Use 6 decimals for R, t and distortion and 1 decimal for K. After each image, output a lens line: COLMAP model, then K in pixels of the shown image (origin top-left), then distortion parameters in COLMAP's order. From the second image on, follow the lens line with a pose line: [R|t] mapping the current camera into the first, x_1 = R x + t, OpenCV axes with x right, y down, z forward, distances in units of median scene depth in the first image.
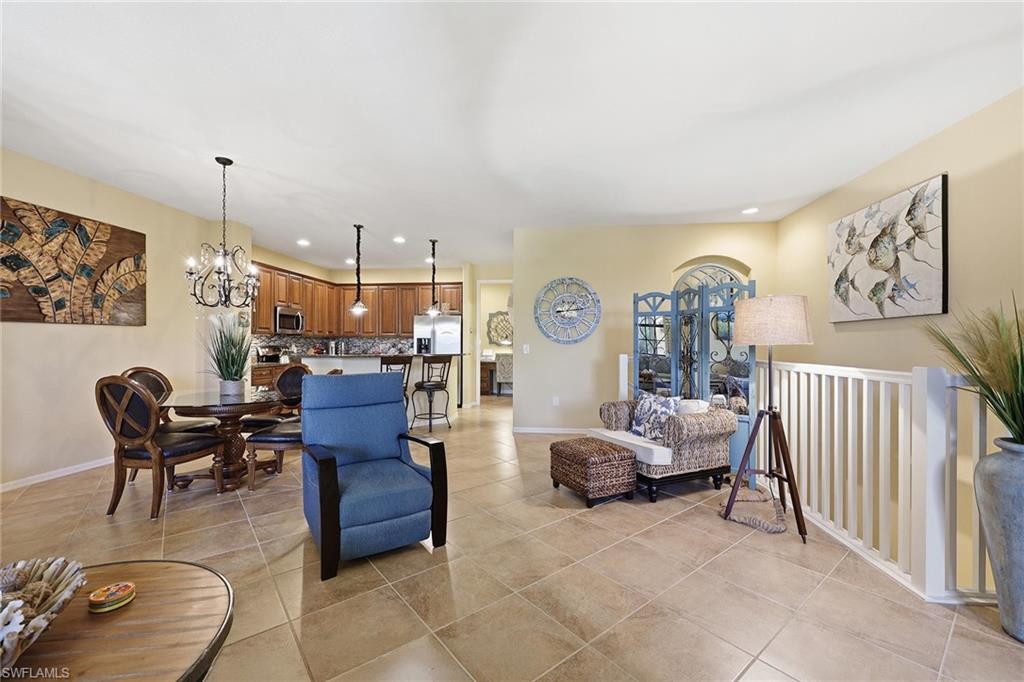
lens RADIAL K [[412.9, 0, 506.8], [0, 412.9, 345.4], [0, 0, 1]] dist [-0.000091, 0.000019]
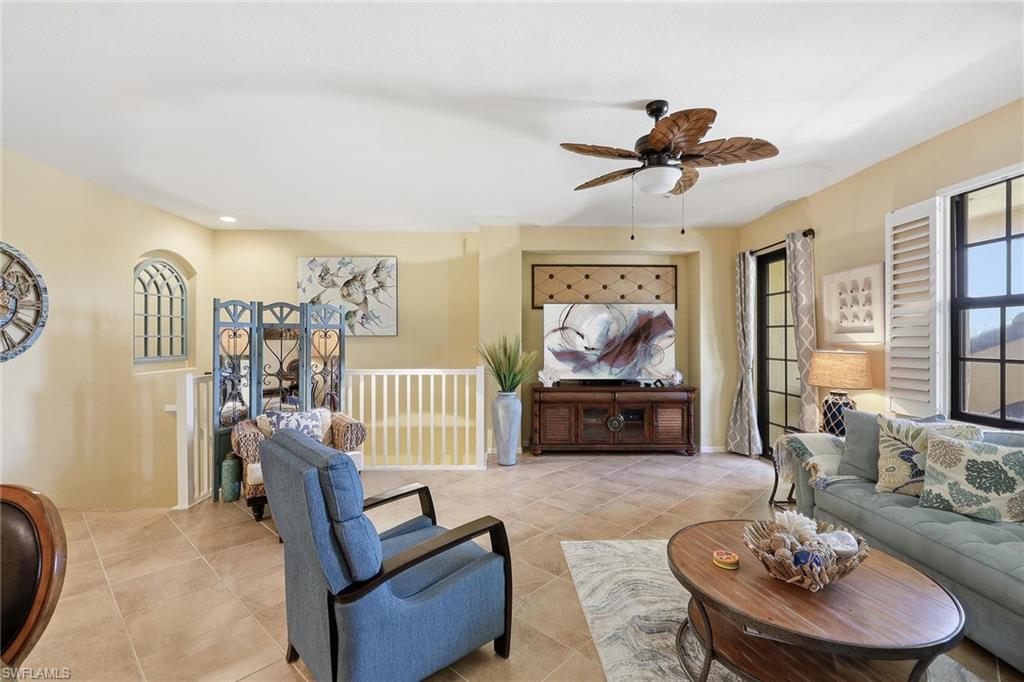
lens RADIAL K [[462.5, 0, 510.7], [0, 462.5, 339.7], [0, 0, 1]] dist [-0.000269, 0.000060]
pose [[-0.141446, -0.003804, 0.989939, -0.686765], [0.001465, 0.999991, 0.004052, -0.046867], [-0.989945, 0.002023, -0.141439, 0.556235]]
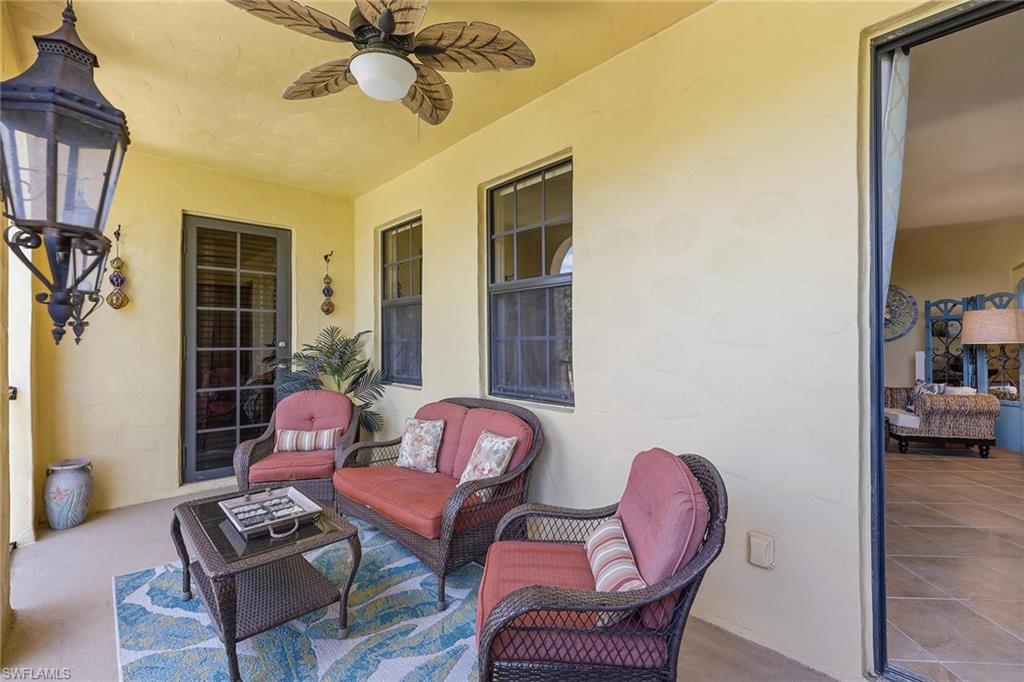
lens RADIAL K [[462.5, 0, 511.4], [0, 462.5, 339.2], [0, 0, 1]] dist [-0.000269, 0.000060]
pose [[0.751908, -0.010143, -0.659189, 0.296165], [0.002574, 0.999919, -0.012450, 0.000248], [0.659262, 0.007664, 0.751874, -0.832661]]
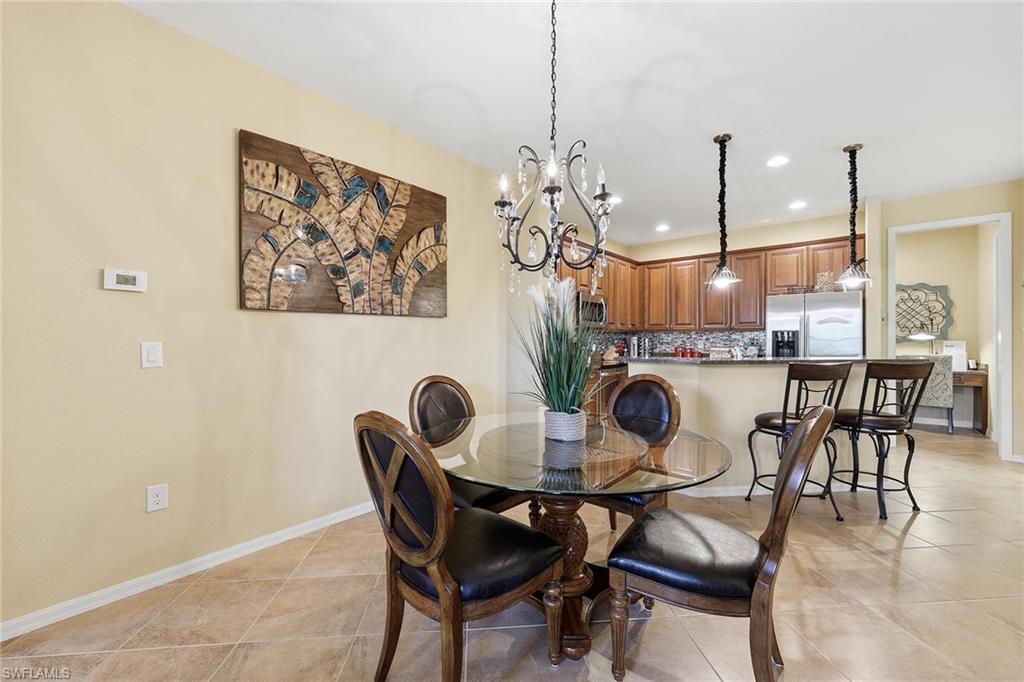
lens RADIAL K [[412.9, 0, 512.6], [0, 412.9, 339.5], [0, 0, 1]] dist [-0.000091, 0.000019]
pose [[0.834403, -0.003755, -0.551141, -0.379192], [0.001084, 0.999986, -0.005172, -0.002114], [0.551153, 0.003718, 0.834396, 0.464137]]
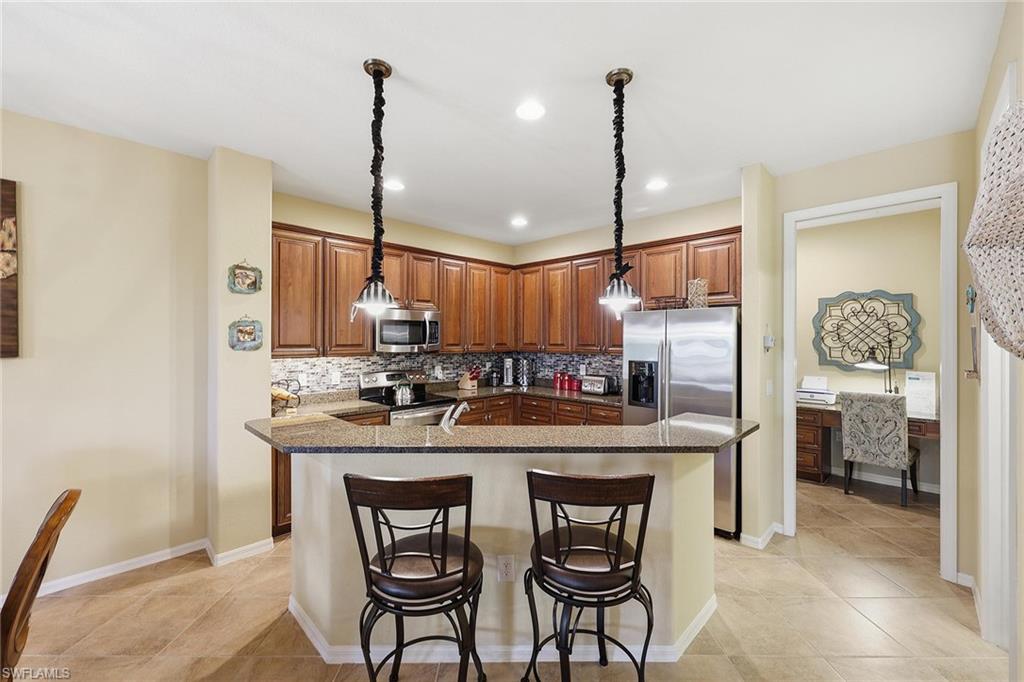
lens RADIAL K [[412.9, 0, 512.2], [0, 412.9, 336.2], [0, 0, 1]] dist [-0.000091, 0.000019]
pose [[0.786898, -0.005291, -0.617061, -0.068169], [-0.001149, 0.999949, -0.010040, -0.075391], [0.617082, 0.008609, 0.786852, 1.048831]]
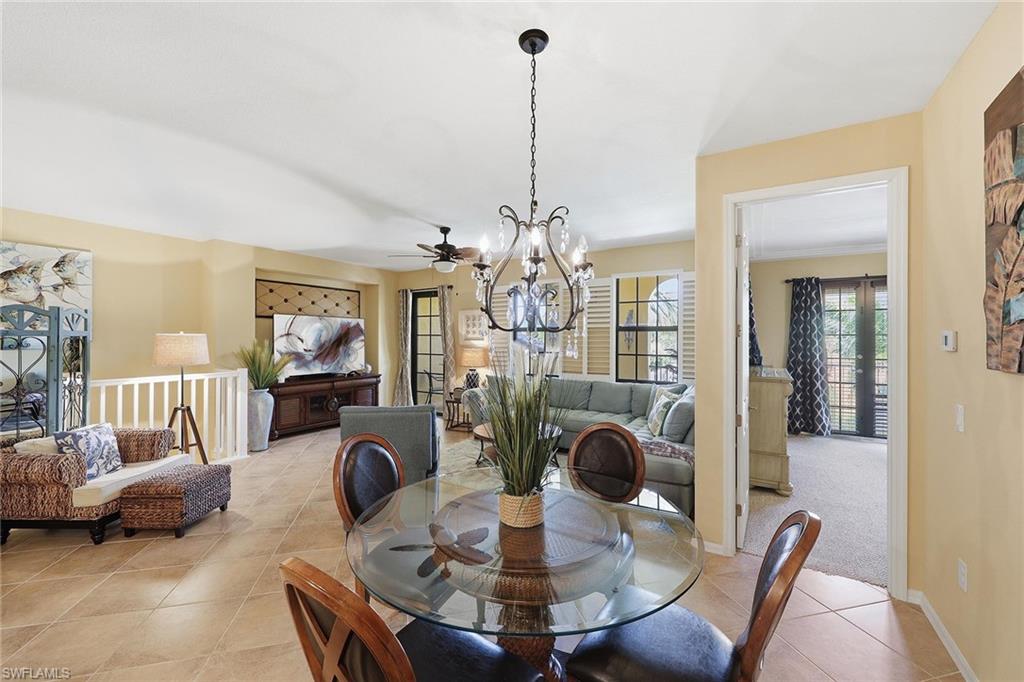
lens RADIAL K [[412.9, 0, 508.7], [0, 412.9, 337.7], [0, 0, 1]] dist [-0.000091, 0.000019]
pose [[-0.906020, -0.006776, 0.423180, -0.724136], [-0.005329, 0.999975, 0.004602, -0.074067], [-0.423201, 0.001914, -0.906034, 1.222305]]
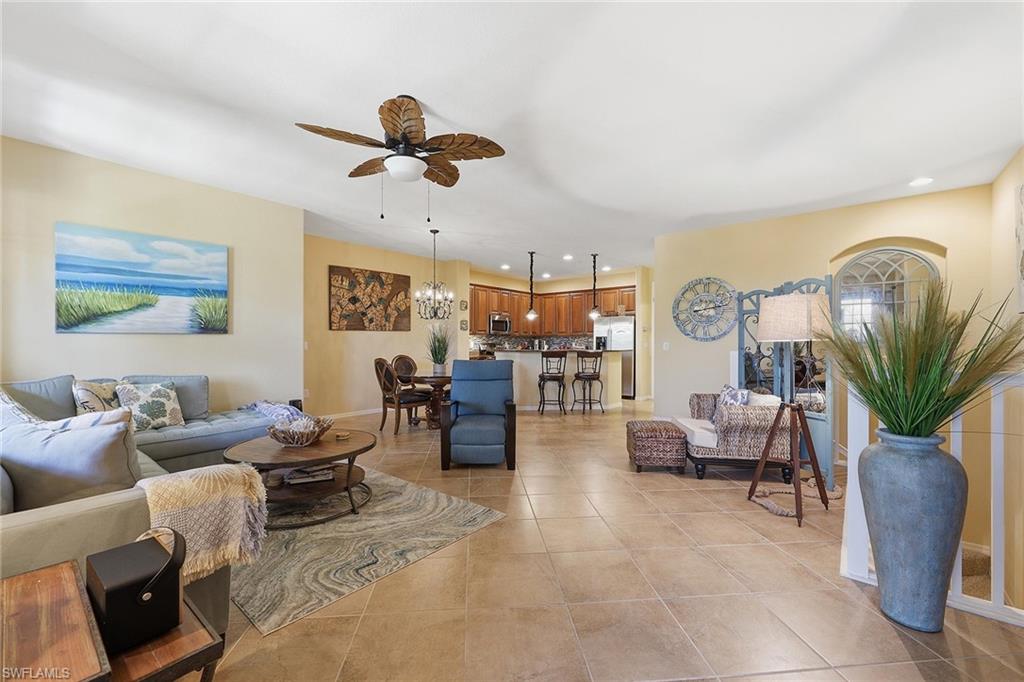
lens RADIAL K [[412.9, 0, 510.1], [0, 412.9, 343.9], [0, 0, 1]] dist [-0.000091, 0.000019]
pose [[0.834005, 0.000970, -0.551756, 0.413105], [-0.001049, 0.999999, 0.000172, 0.004499], [0.551756, 0.000436, 0.834006, -0.183651]]
